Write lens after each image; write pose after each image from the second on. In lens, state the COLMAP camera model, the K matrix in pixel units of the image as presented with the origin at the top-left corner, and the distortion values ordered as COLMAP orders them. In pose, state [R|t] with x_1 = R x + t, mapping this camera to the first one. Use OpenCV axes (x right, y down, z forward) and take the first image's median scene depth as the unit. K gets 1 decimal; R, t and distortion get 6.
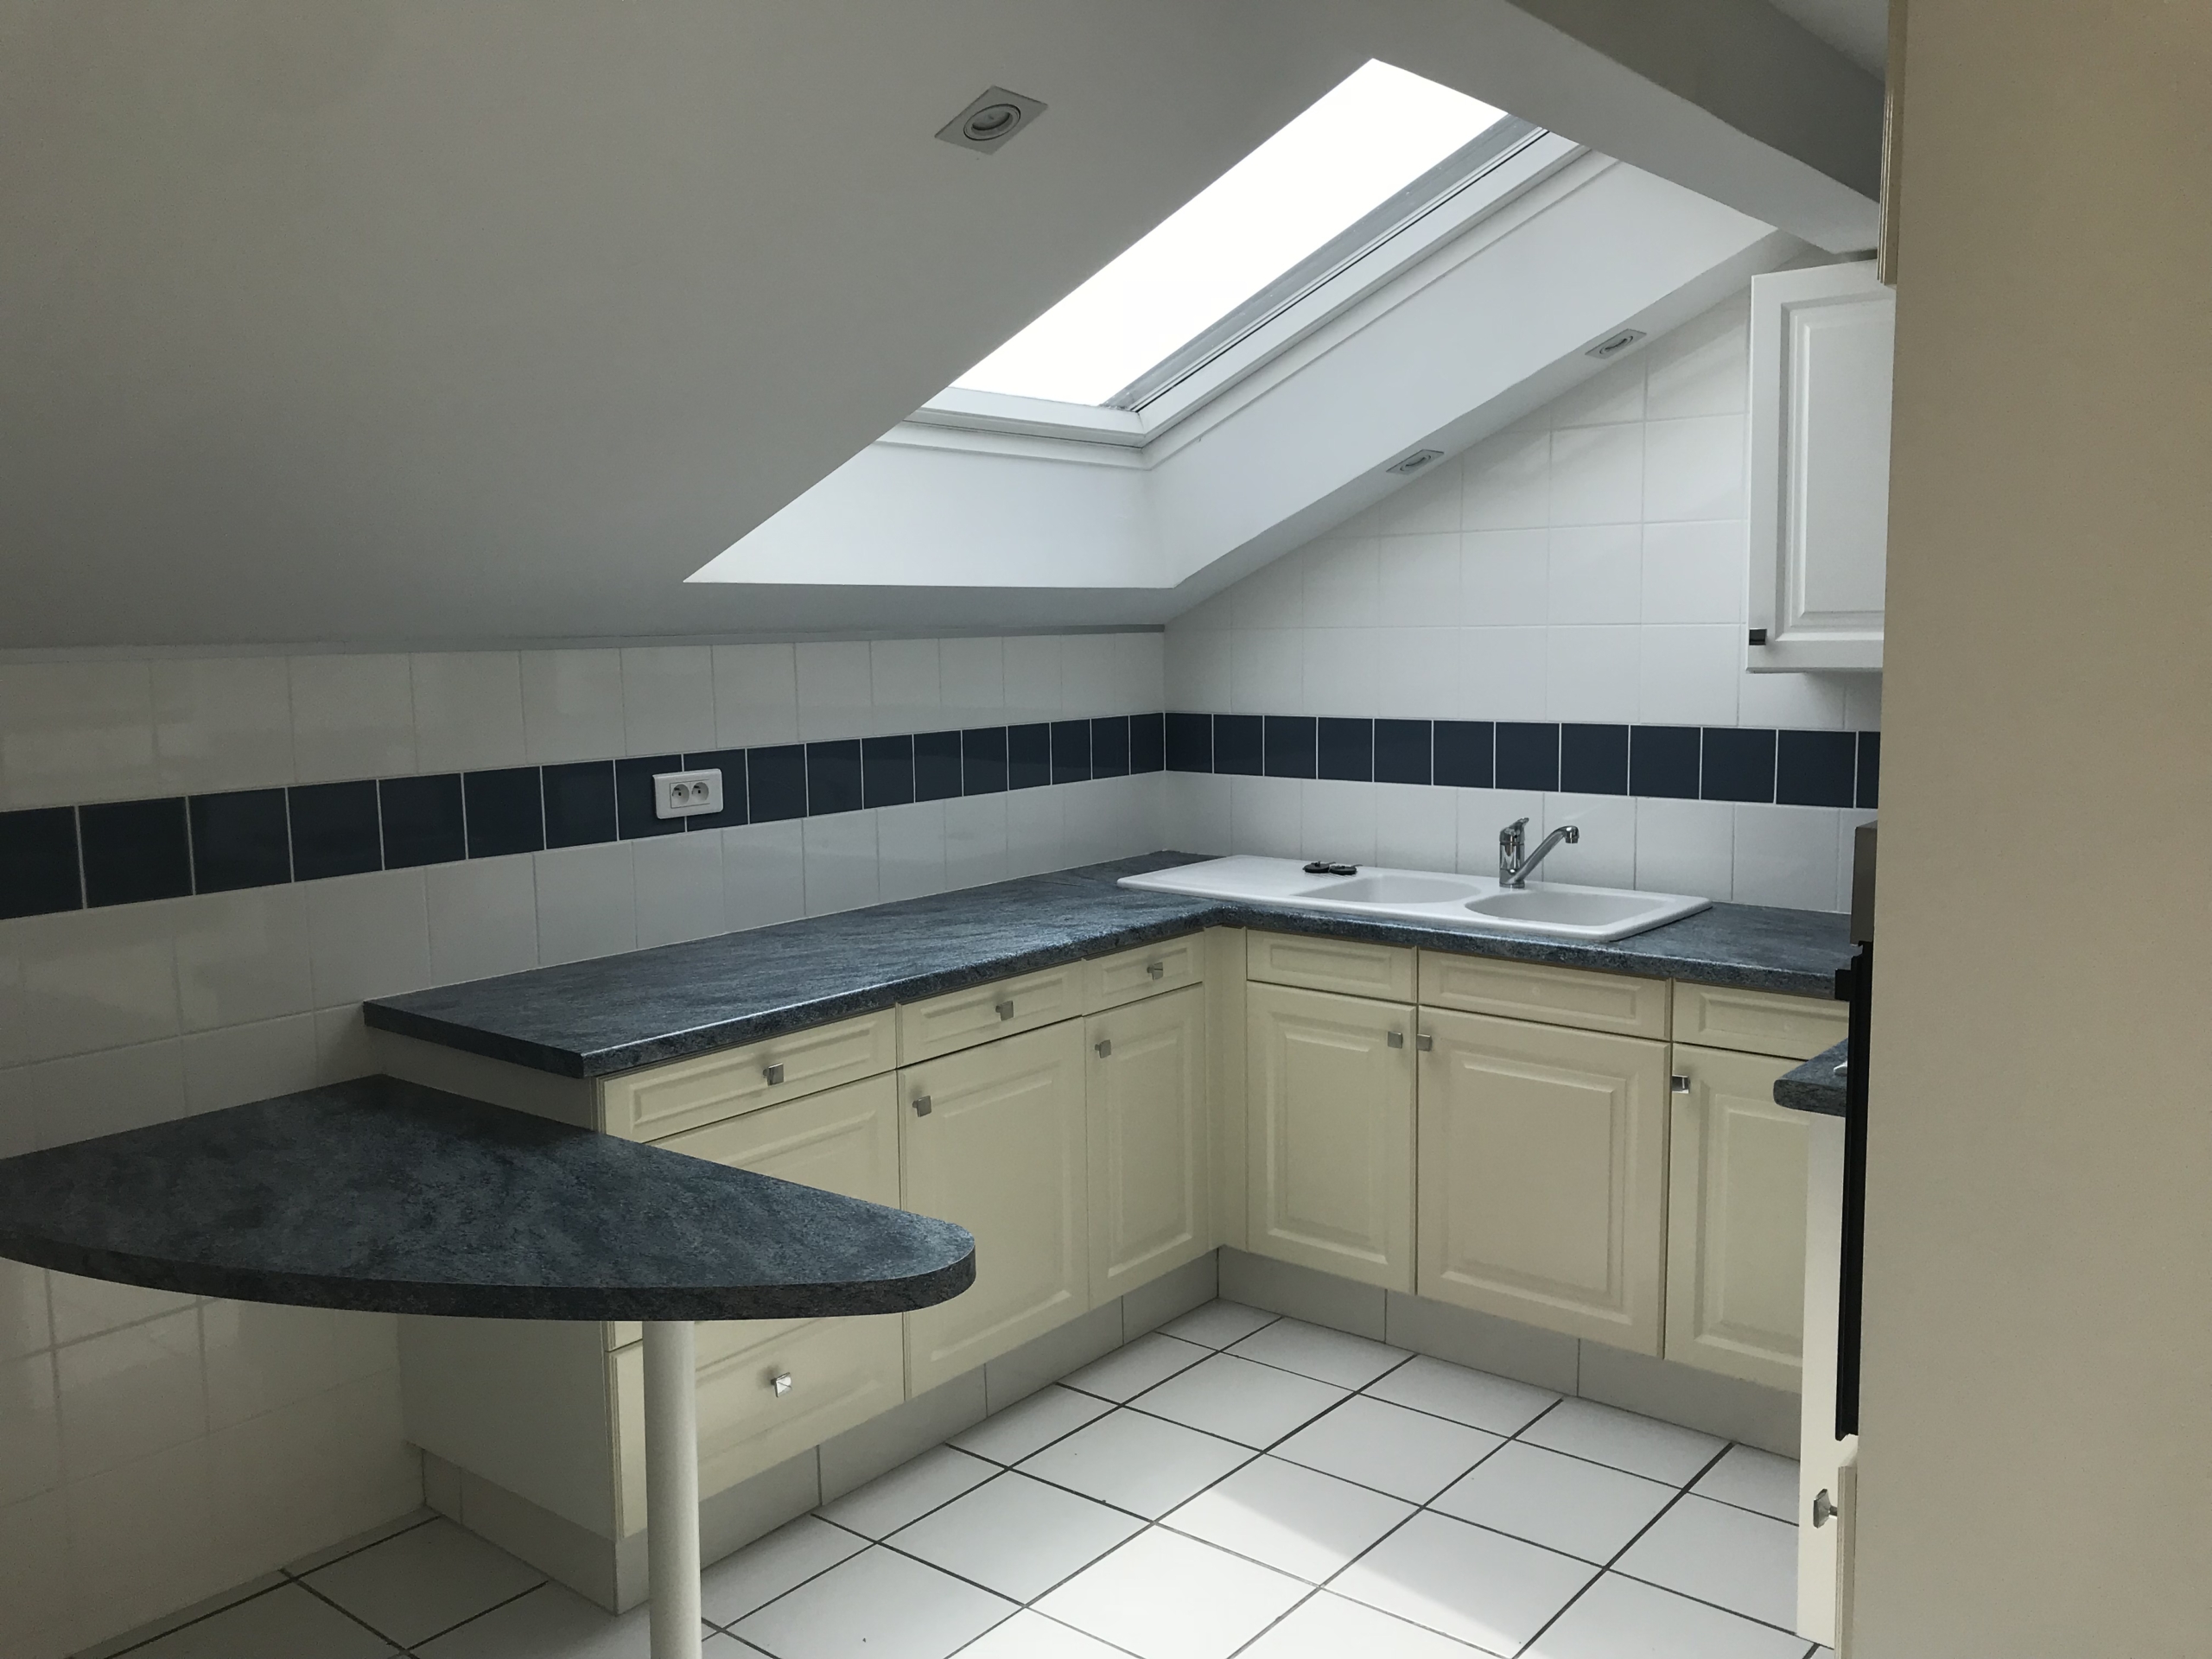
lens RADIAL K [[1836.4, 0, 1036.6], [0, 1836.4, 792.2], [0, 0, 1]] dist [0.033572, -0.009361]
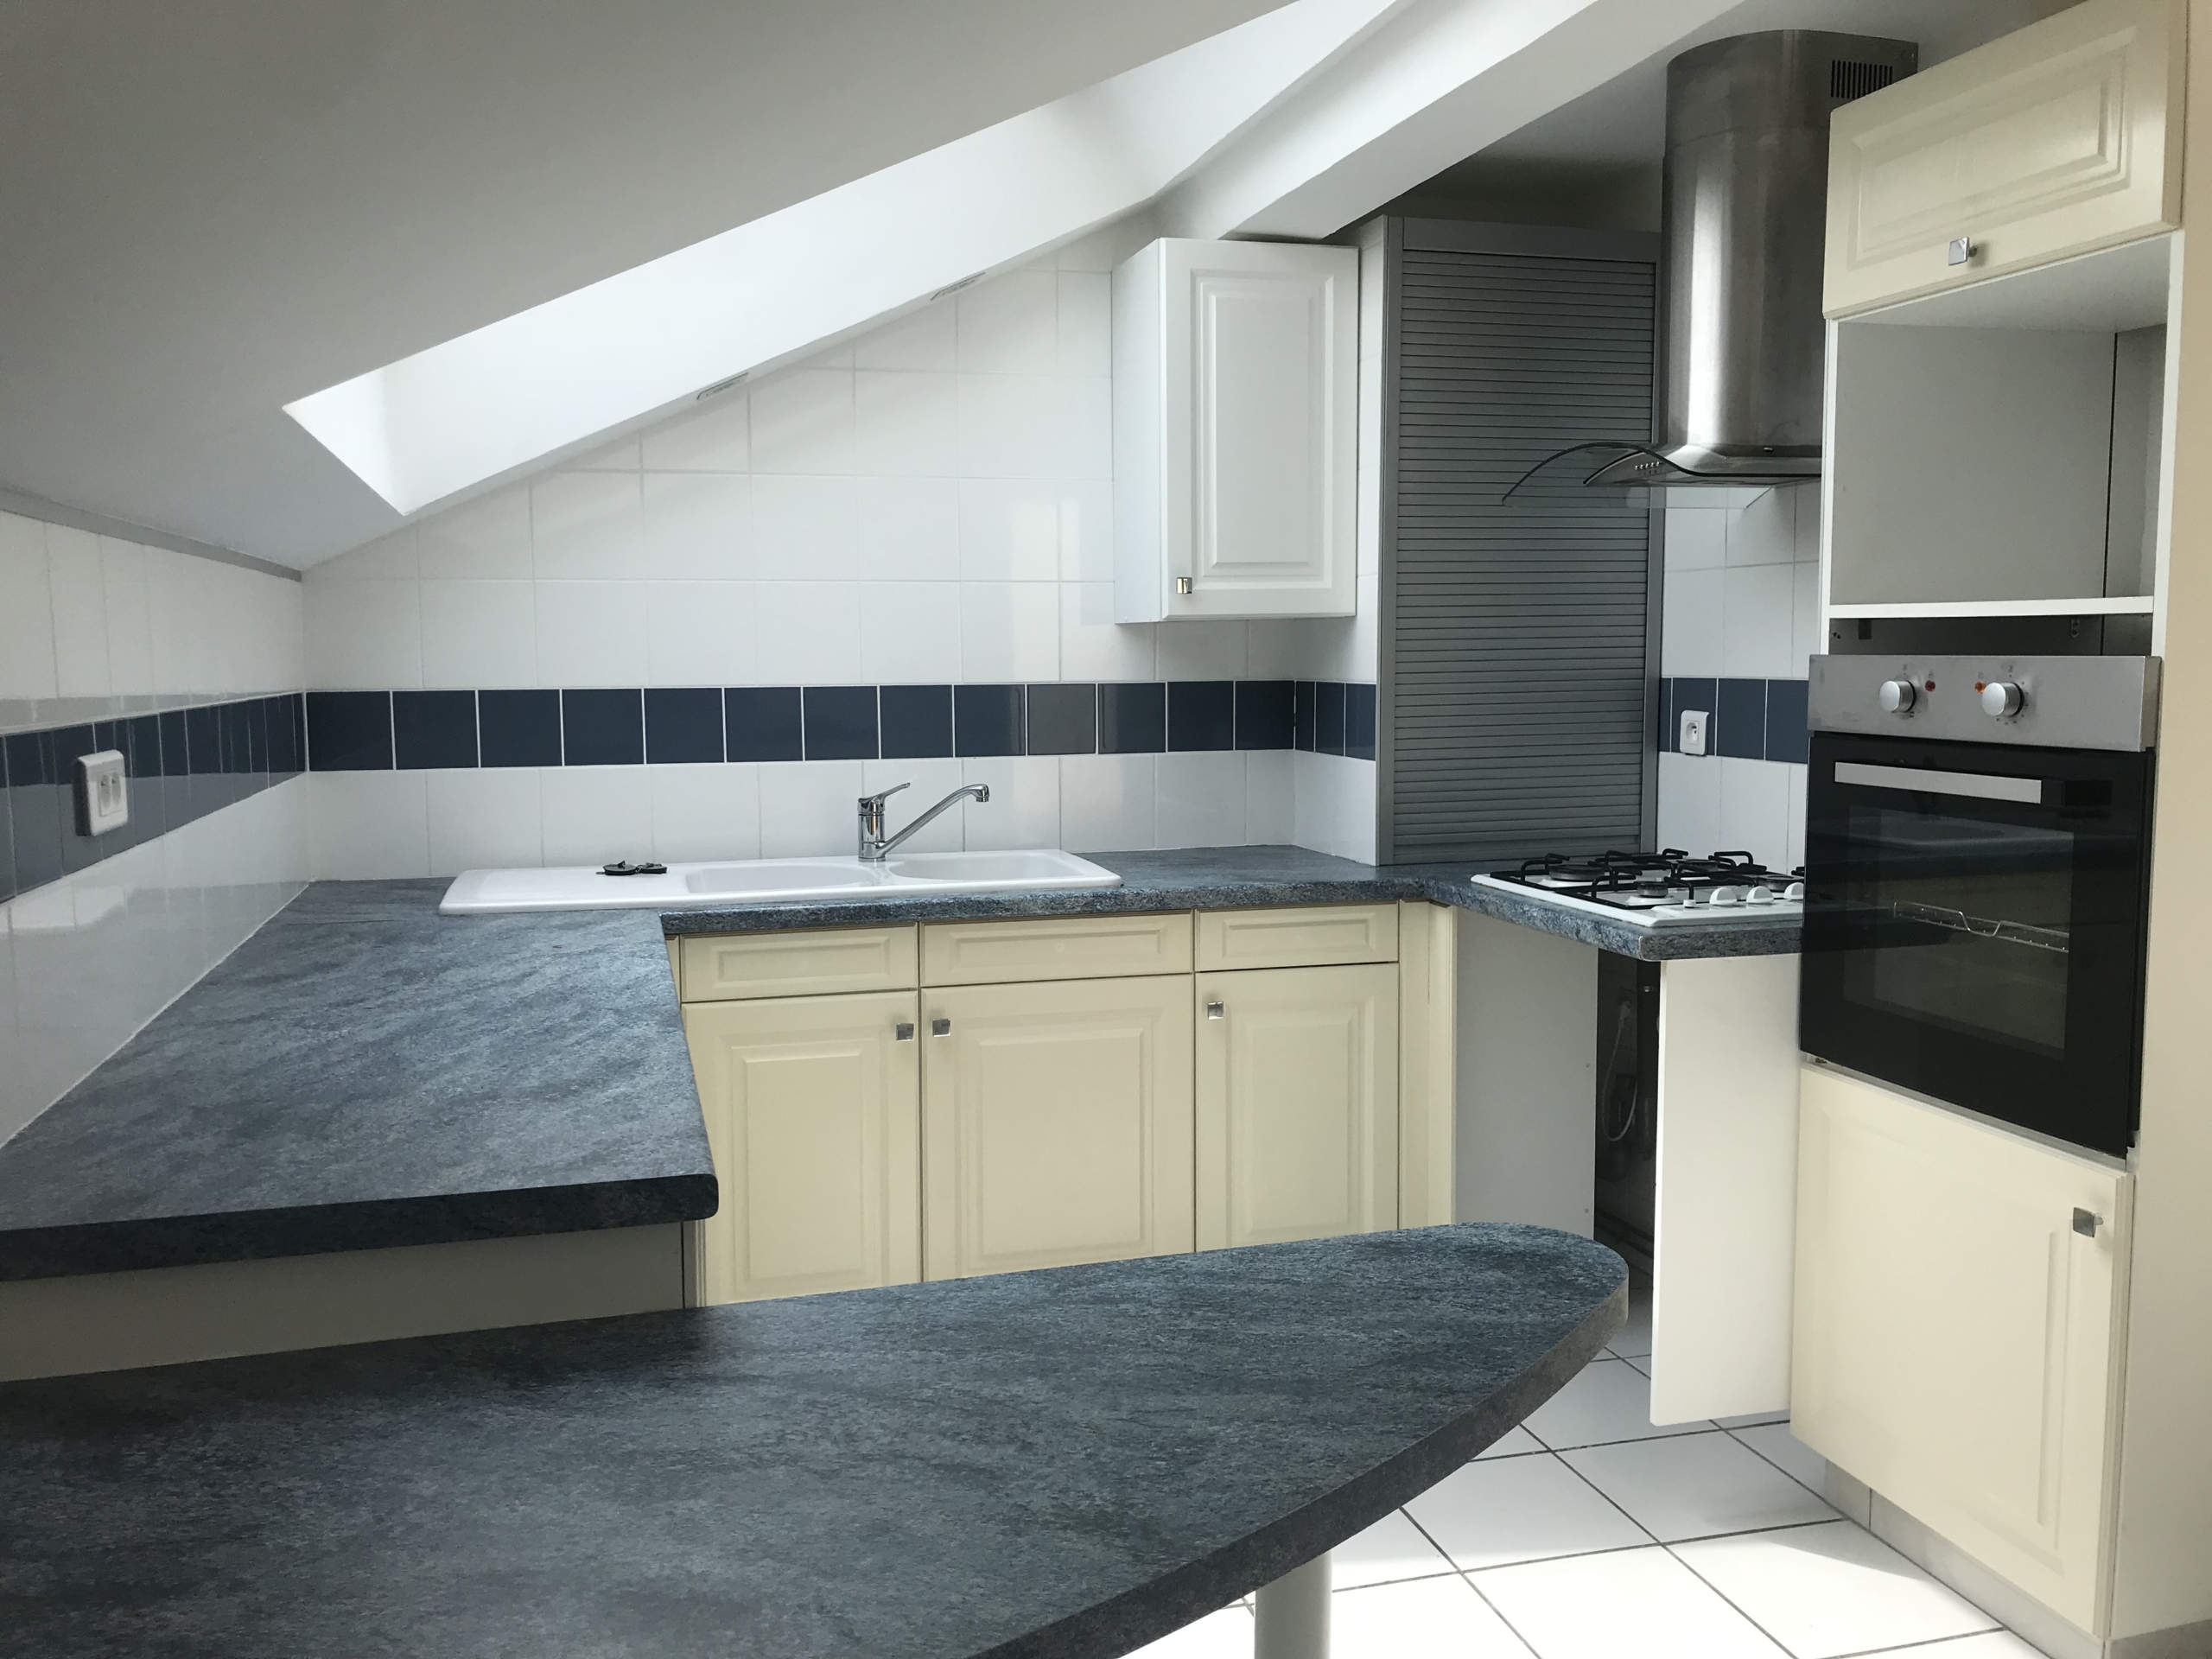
lens RADIAL K [[1836.4, 0, 1106.2], [0, 1836.4, 835.0], [0, 0, 1]] dist [0.033572, -0.009361]
pose [[0.564574, -0.071474, 0.822282, -0.516859], [0.080612, 0.996256, 0.031248, 0.022550], [-0.821436, 0.048644, 0.568222, 0.453155]]
